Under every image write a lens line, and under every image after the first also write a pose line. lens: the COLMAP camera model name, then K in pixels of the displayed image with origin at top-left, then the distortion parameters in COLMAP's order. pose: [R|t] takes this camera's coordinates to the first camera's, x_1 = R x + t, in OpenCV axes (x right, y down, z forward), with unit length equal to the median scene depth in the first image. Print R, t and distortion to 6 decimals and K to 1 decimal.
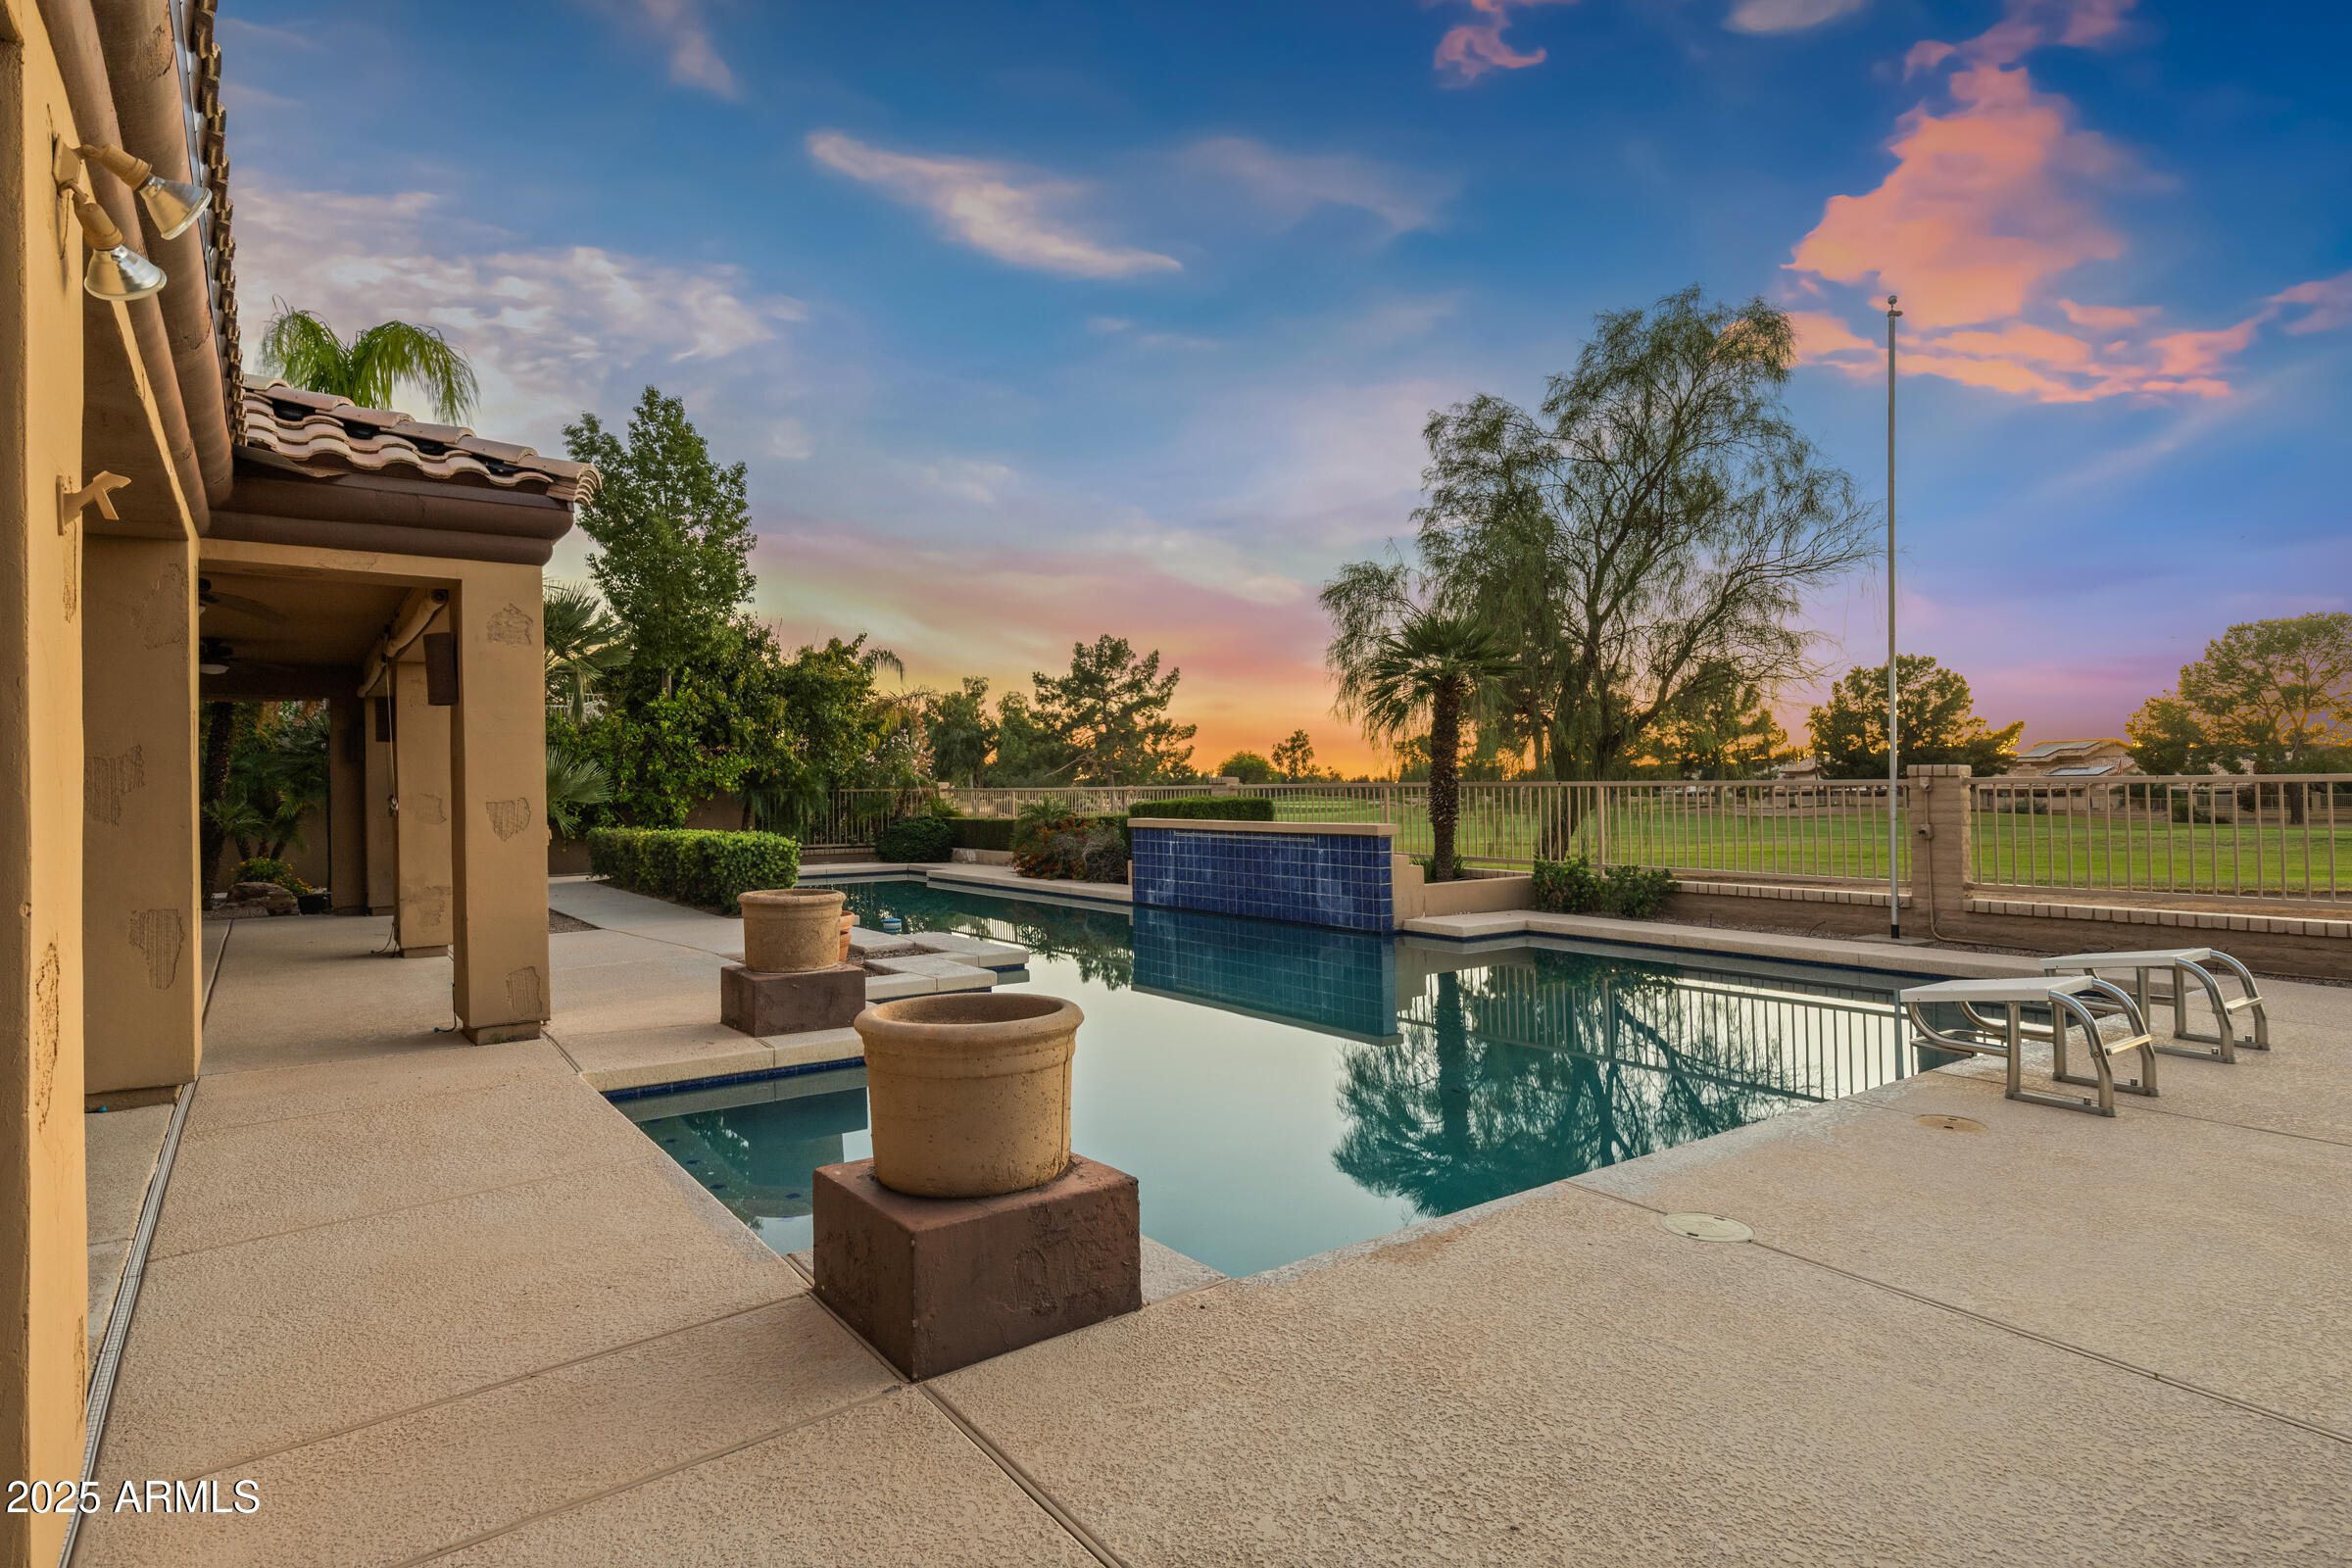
lens RADIAL K [[1278.9, 0, 1176.7], [0, 1278.9, 764.9], [0, 0, 1]] dist [0.006206, 0.000869]
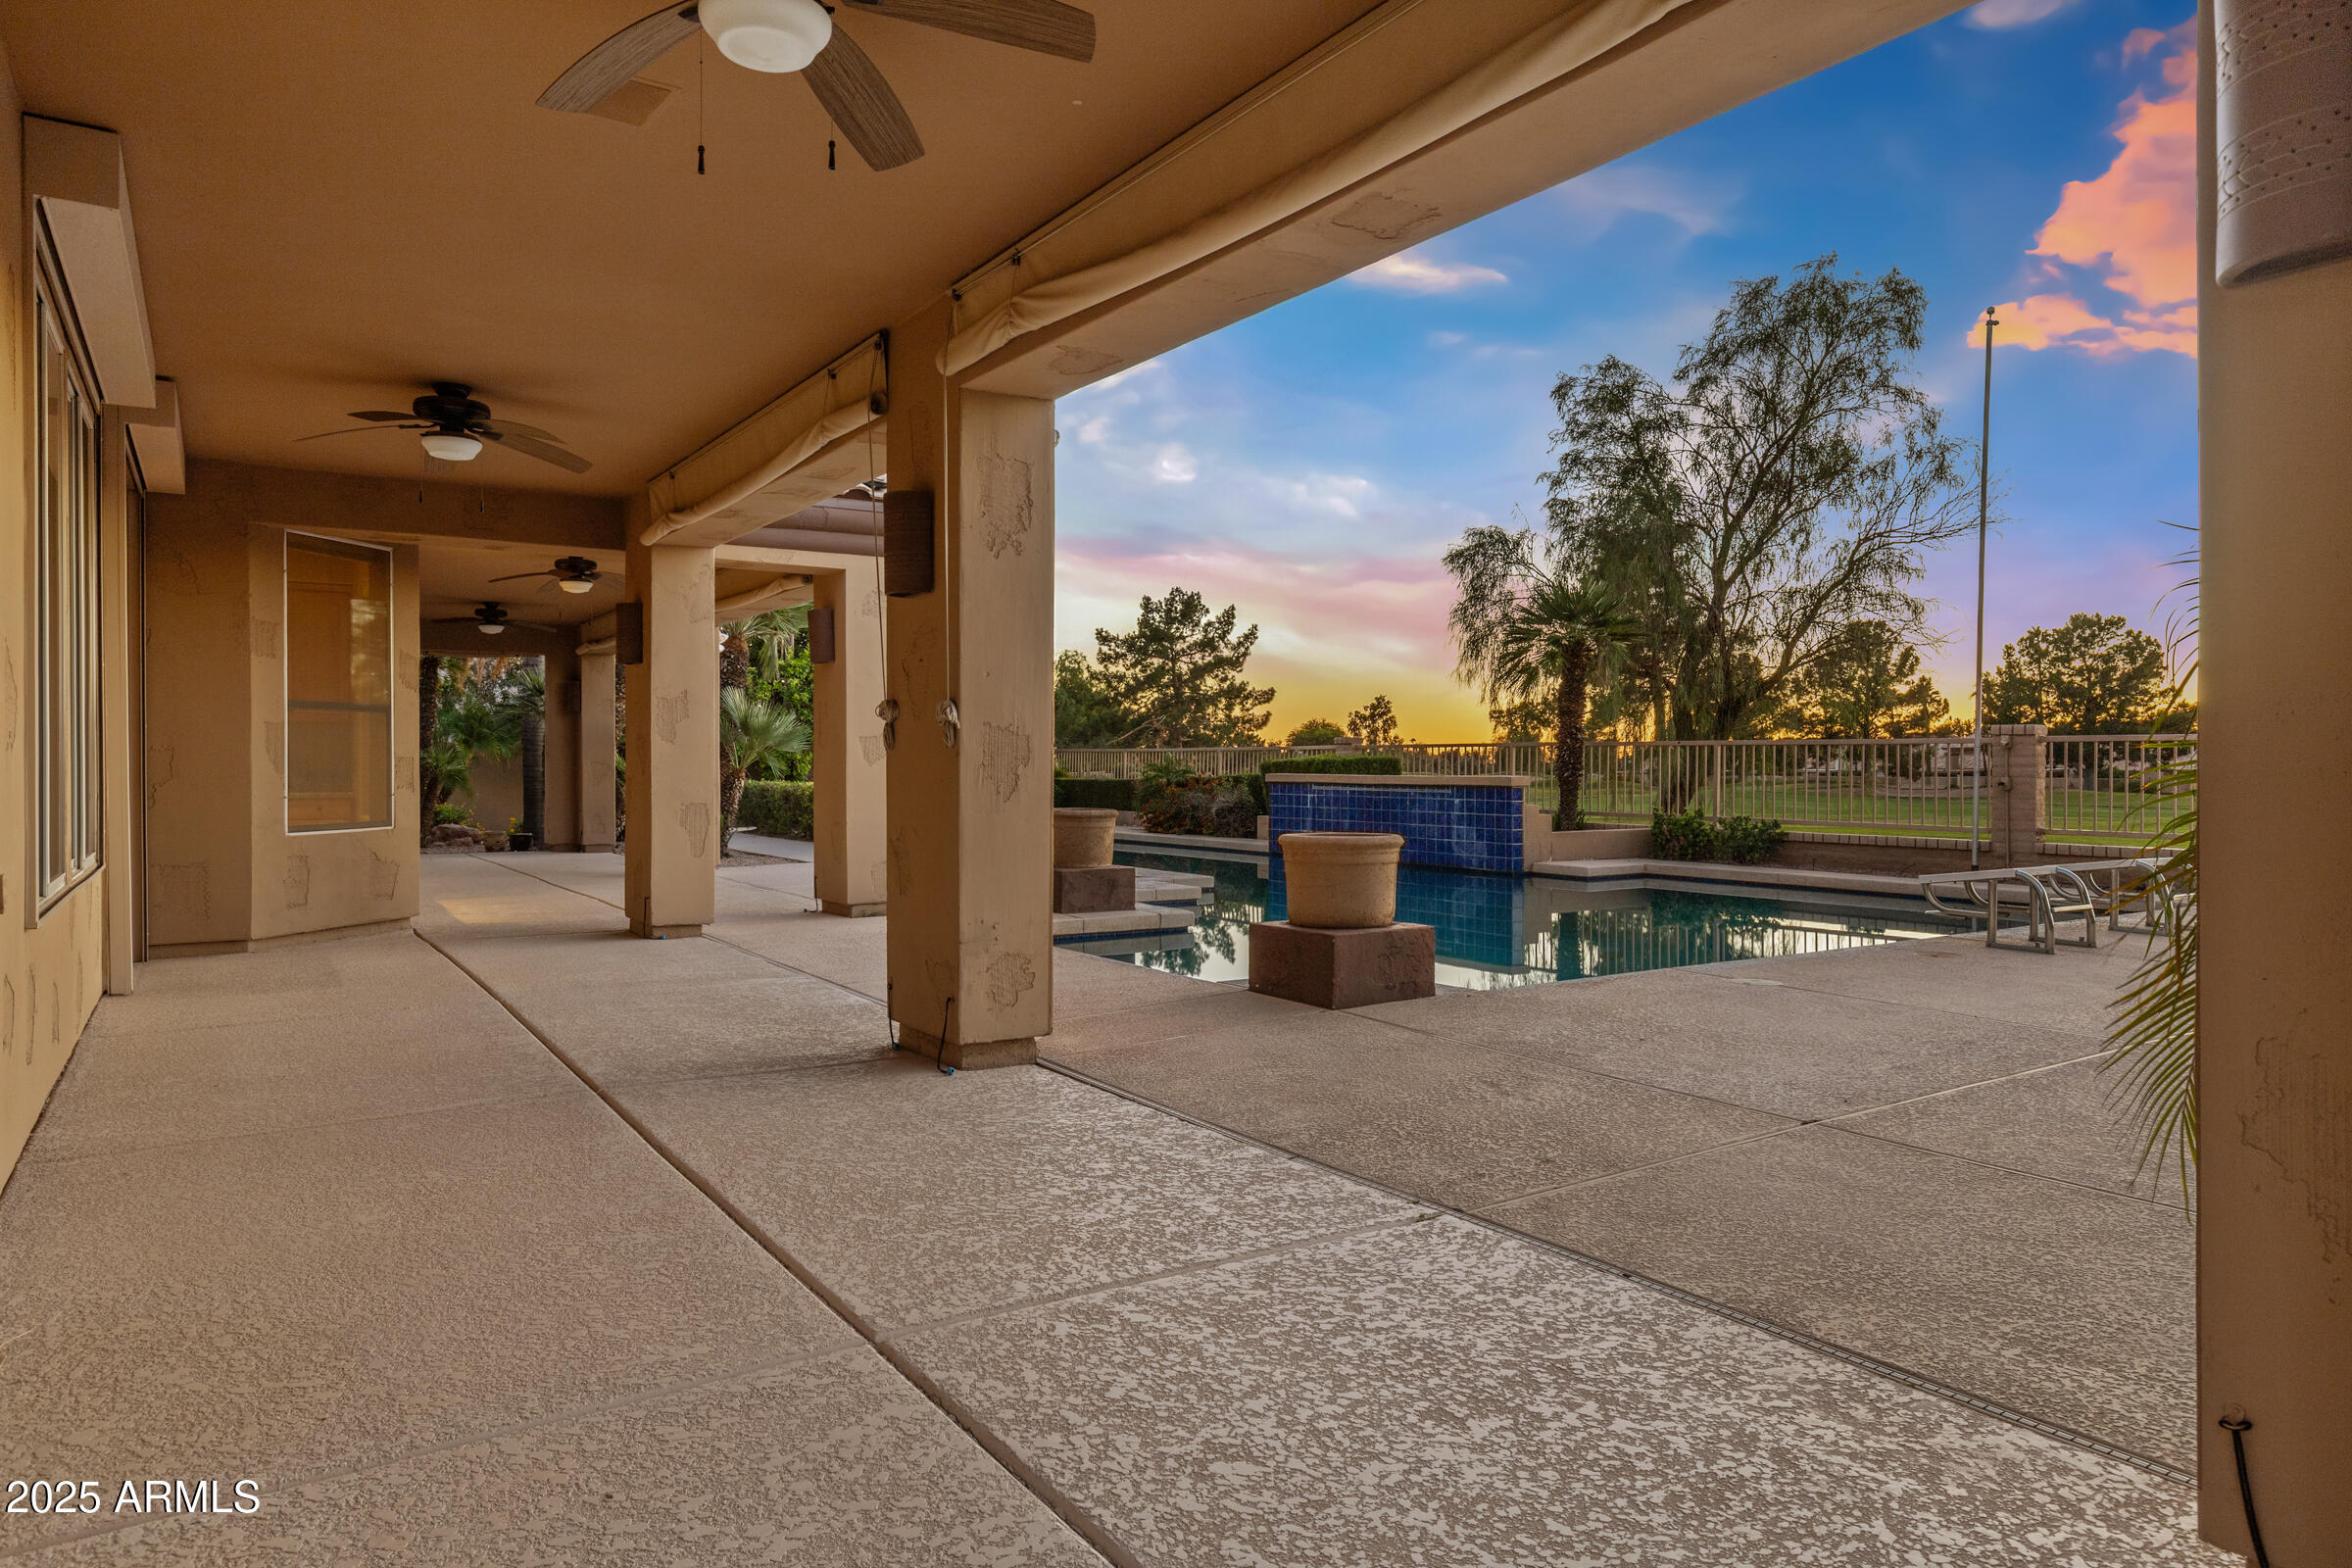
lens RADIAL K [[1467.7, 0, 1170.3], [0, 1467.7, 805.3], [0, 0, 1]] dist [0.020217, -0.001723]
pose [[0.998955, 0.011957, -0.044112, -0.054721], [-0.009827, 0.998790, 0.048191, 0.008735], [0.044635, -0.047707, 0.997864, -0.191838]]
